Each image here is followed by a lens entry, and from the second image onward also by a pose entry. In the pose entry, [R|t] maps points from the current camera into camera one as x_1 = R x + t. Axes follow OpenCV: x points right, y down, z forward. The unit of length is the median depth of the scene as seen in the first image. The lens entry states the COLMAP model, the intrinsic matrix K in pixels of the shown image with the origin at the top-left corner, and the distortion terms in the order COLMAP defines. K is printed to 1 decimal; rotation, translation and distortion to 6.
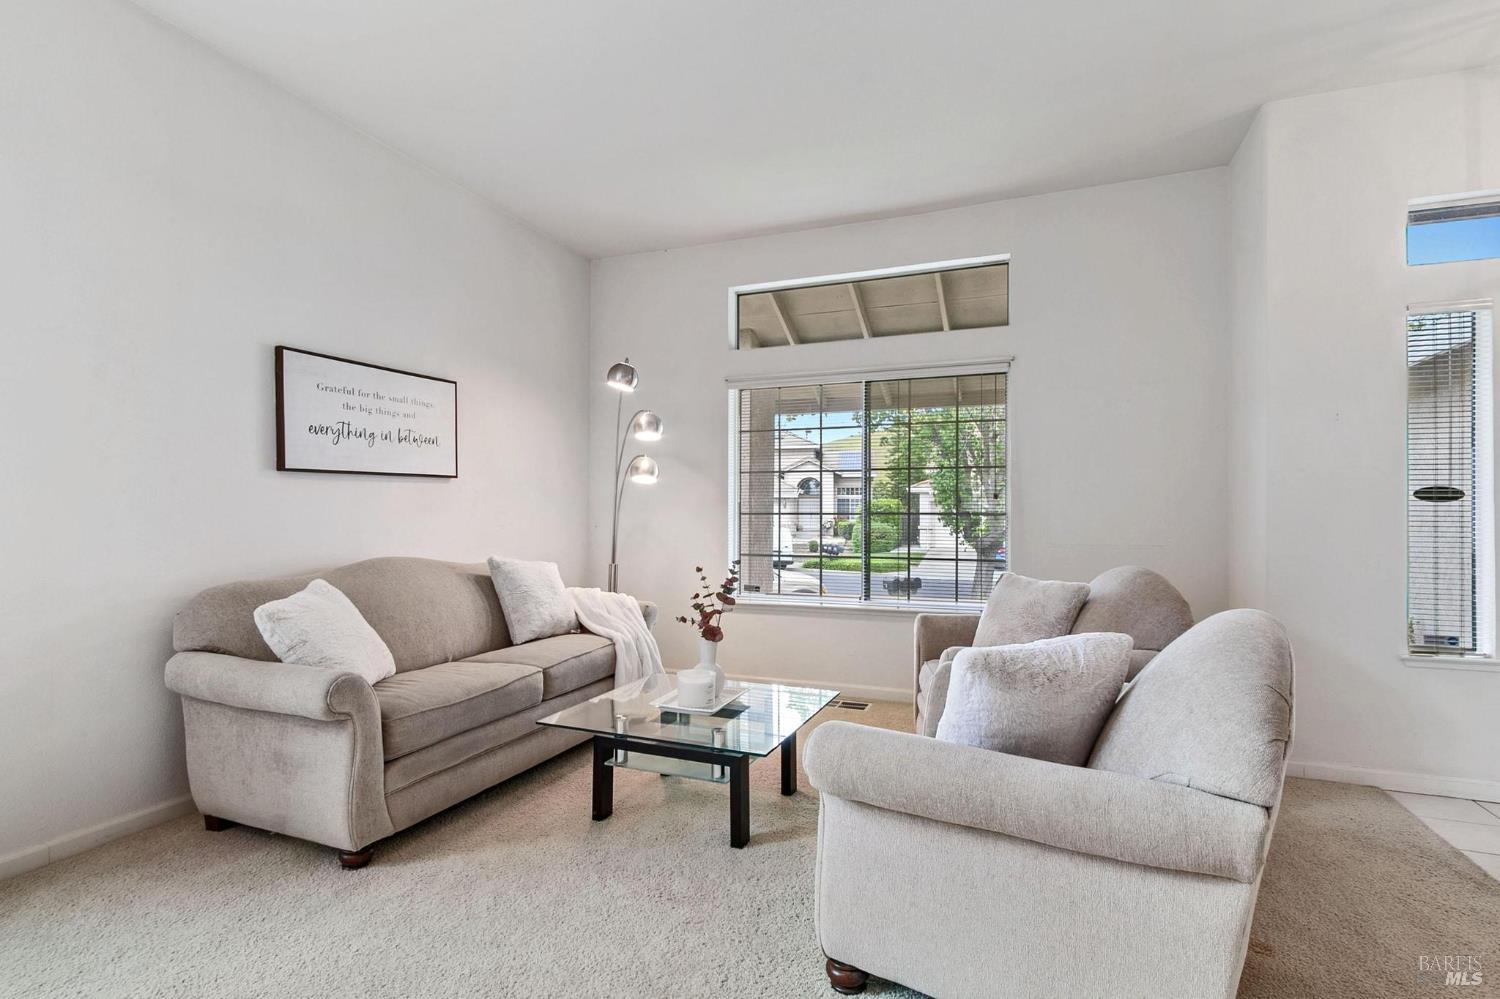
lens RADIAL K [[750.5, 0, 743.1], [0, 750.5, 500.5], [0, 0, 1]] dist [0.004407, 0.001238]
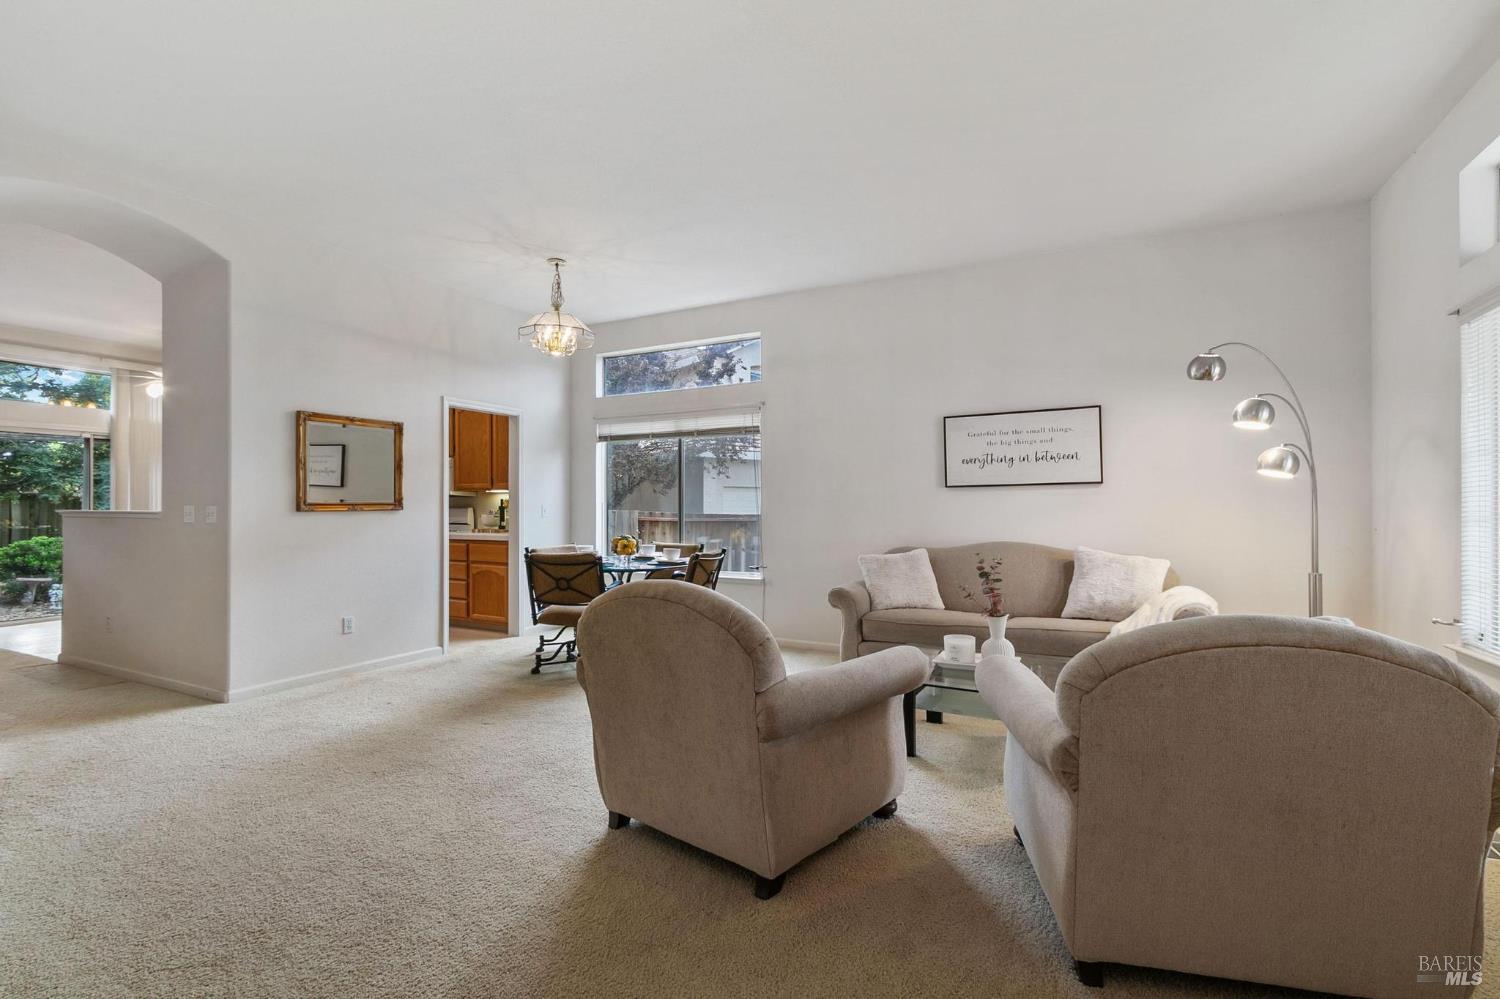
lens RADIAL K [[686.1, 0, 740.9], [0, 686.1, 505.4], [0, 0, 1]] dist [0.008817, -0.002110]
pose [[-0.099284, -0.003703, -0.995052, 0.893428], [0.015689, 0.999863, -0.005286, 0.003450], [0.994935, -0.016136, -0.099213, 0.580723]]
